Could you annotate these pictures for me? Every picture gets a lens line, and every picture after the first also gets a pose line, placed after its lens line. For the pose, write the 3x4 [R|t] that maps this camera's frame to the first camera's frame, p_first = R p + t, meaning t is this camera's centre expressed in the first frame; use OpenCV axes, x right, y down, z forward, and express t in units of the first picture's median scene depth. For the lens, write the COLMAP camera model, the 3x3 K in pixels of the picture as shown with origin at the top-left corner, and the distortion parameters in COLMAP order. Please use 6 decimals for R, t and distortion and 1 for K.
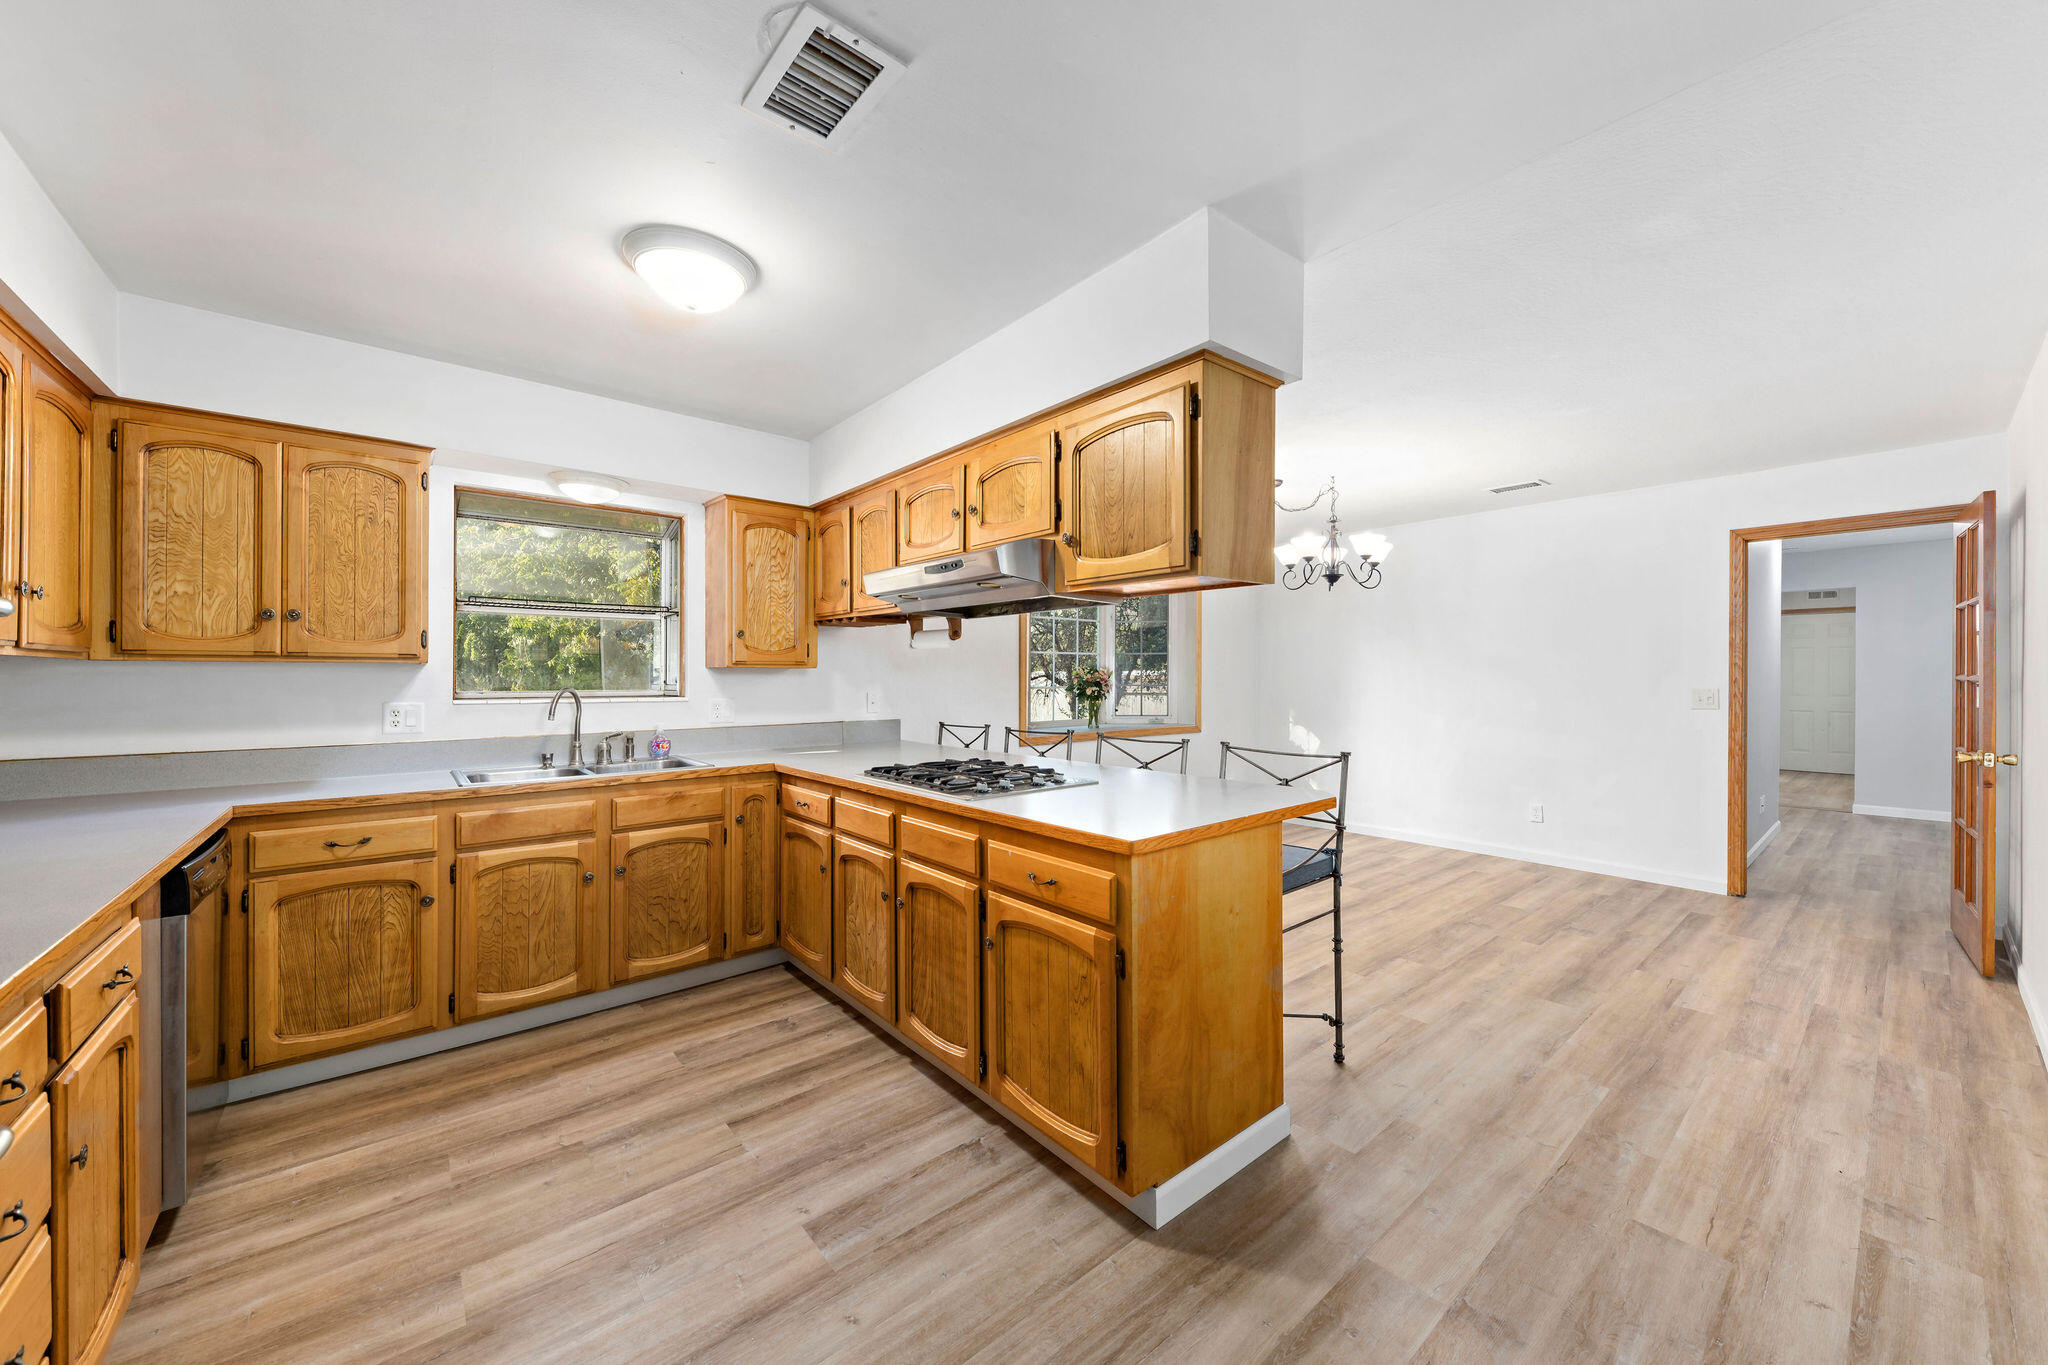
lens RADIAL K [[746.5, 0, 1045.9], [0, 746.5, 675.3], [0, 0, 1]] dist [-0.000708, -0.001928]
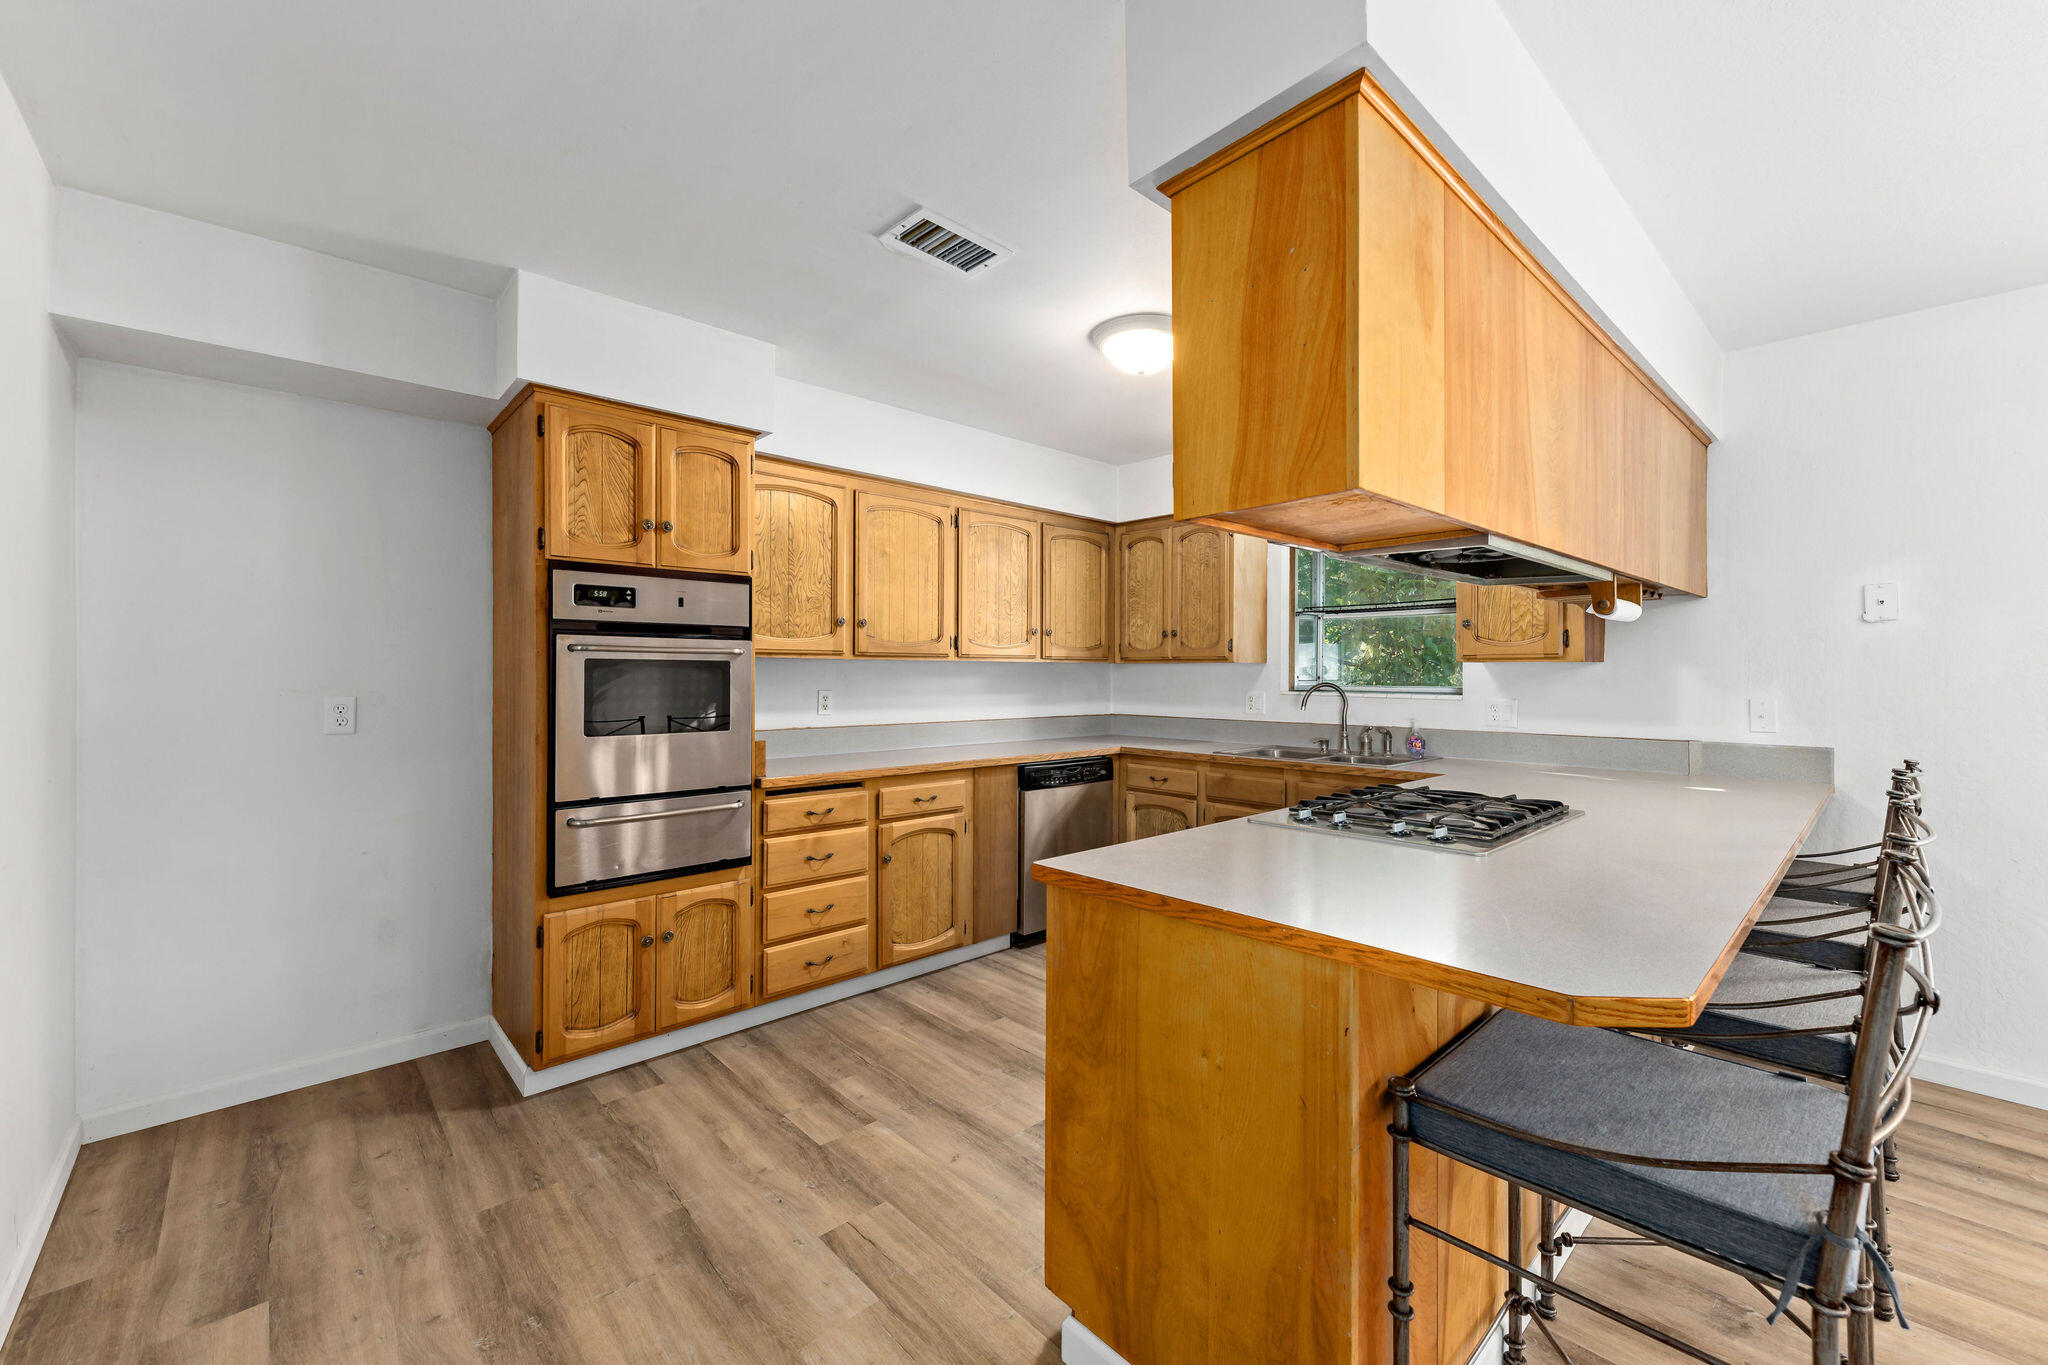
lens RADIAL K [[807.1, 0, 1048.1], [0, 807.1, 671.5], [0, 0, 1]] dist [-0.000139, 0.000207]
pose [[0.053606, -0.000127, -0.998562, 0.704688], [0.000047, 1.000000, -0.000124, 0.000043], [0.998562, -0.000040, 0.053606, 0.648922]]
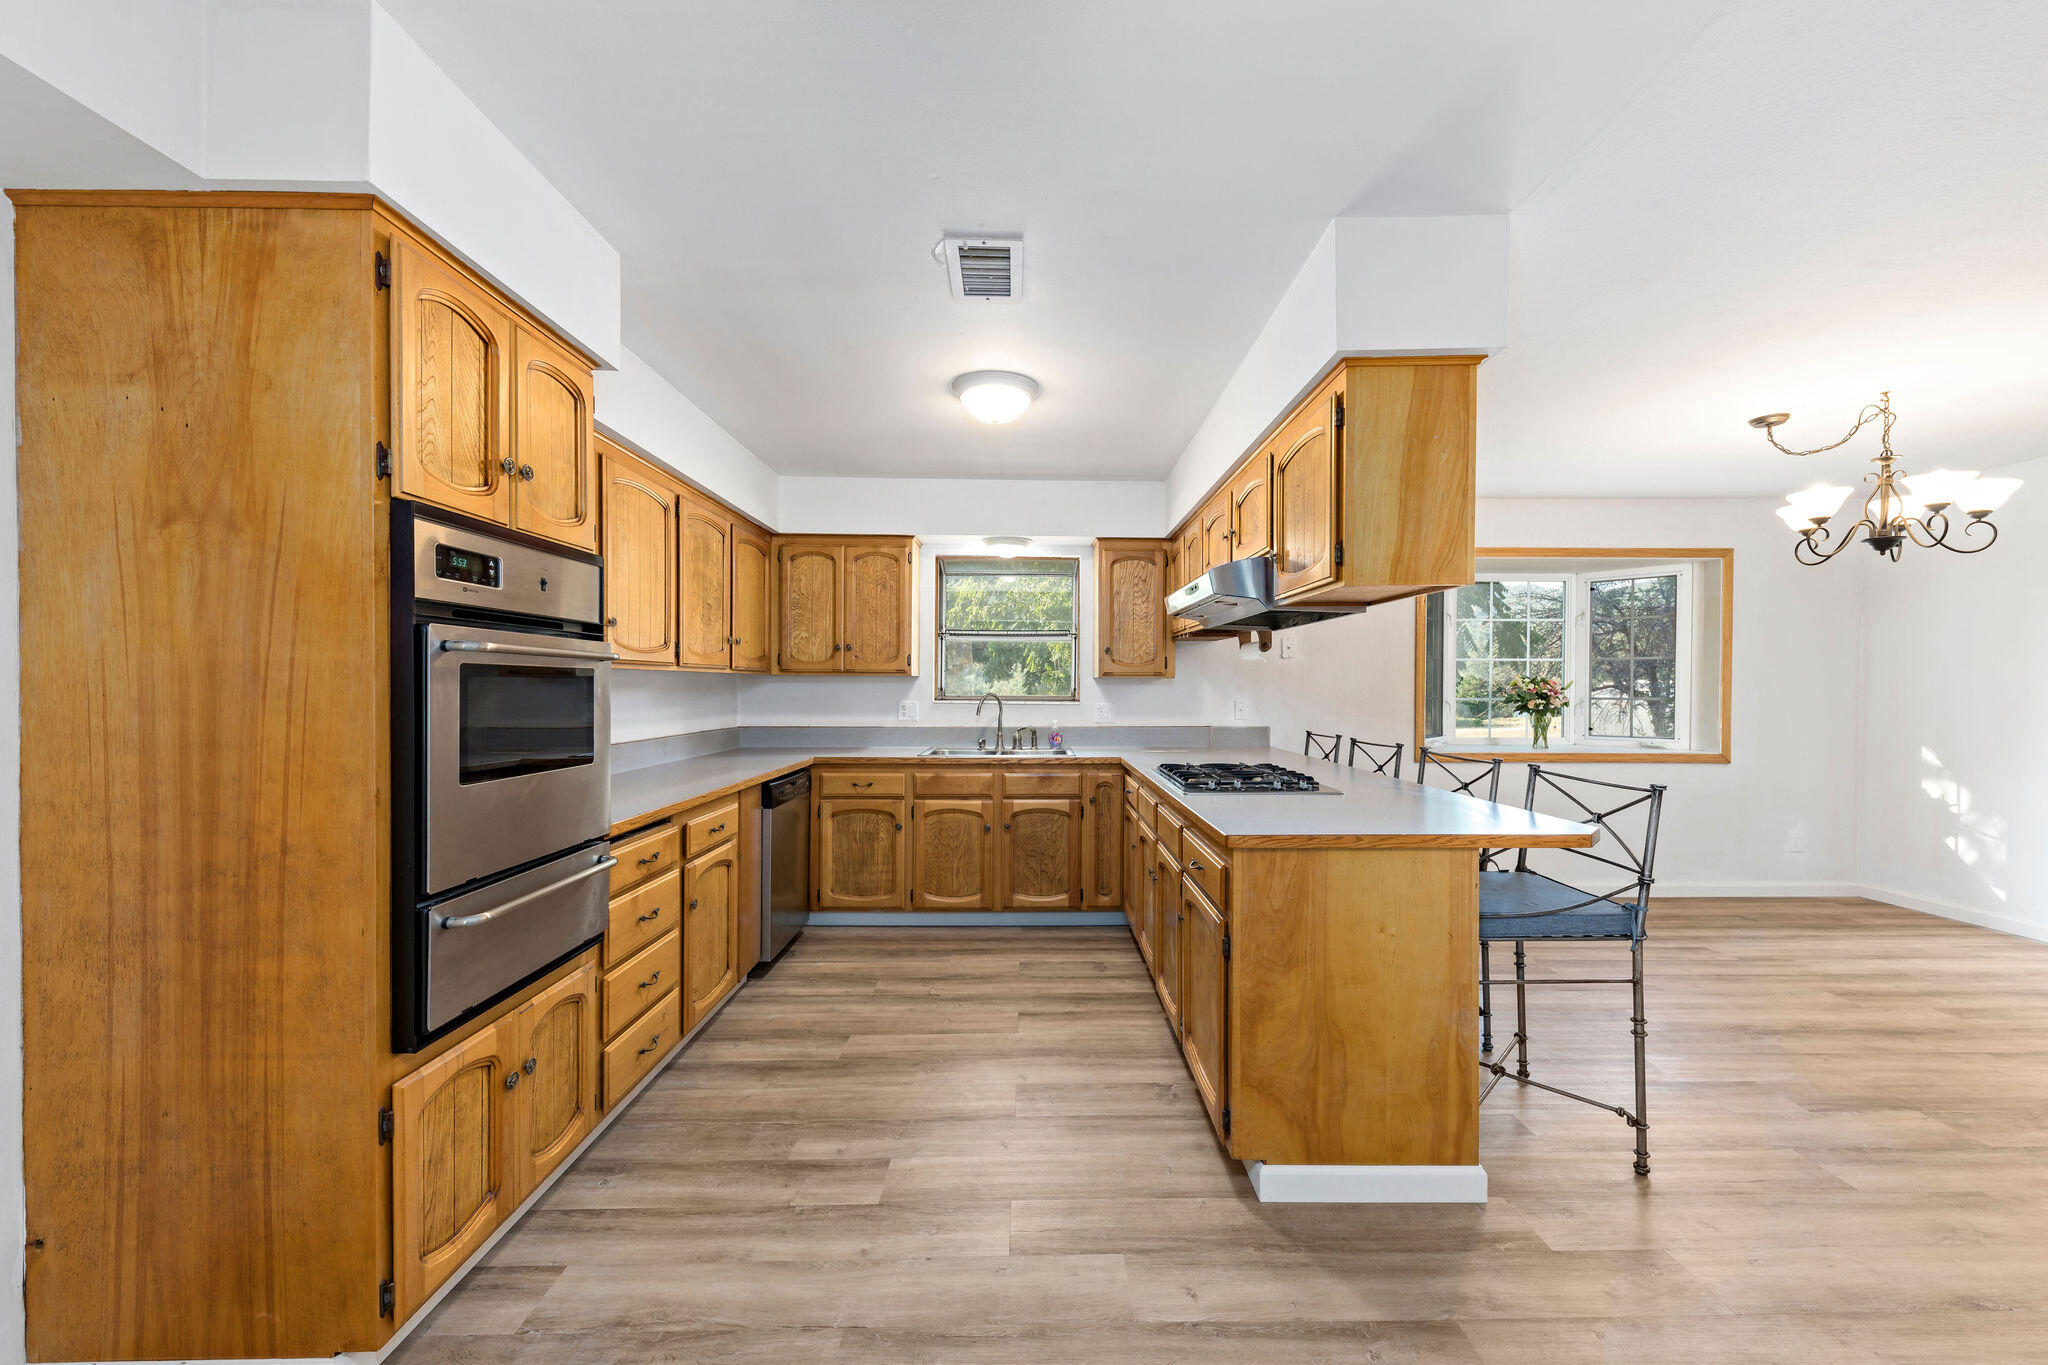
lens RADIAL K [[746.5, 0, 1038.6], [0, 746.5, 687.3], [0, 0, 1]] dist [-0.000708, -0.001928]
pose [[0.767235, 0.005929, -0.641338, 0.407178], [-0.003377, 0.999981, 0.005205, -0.001463], [0.641357, -0.001827, 0.767241, -0.019418]]
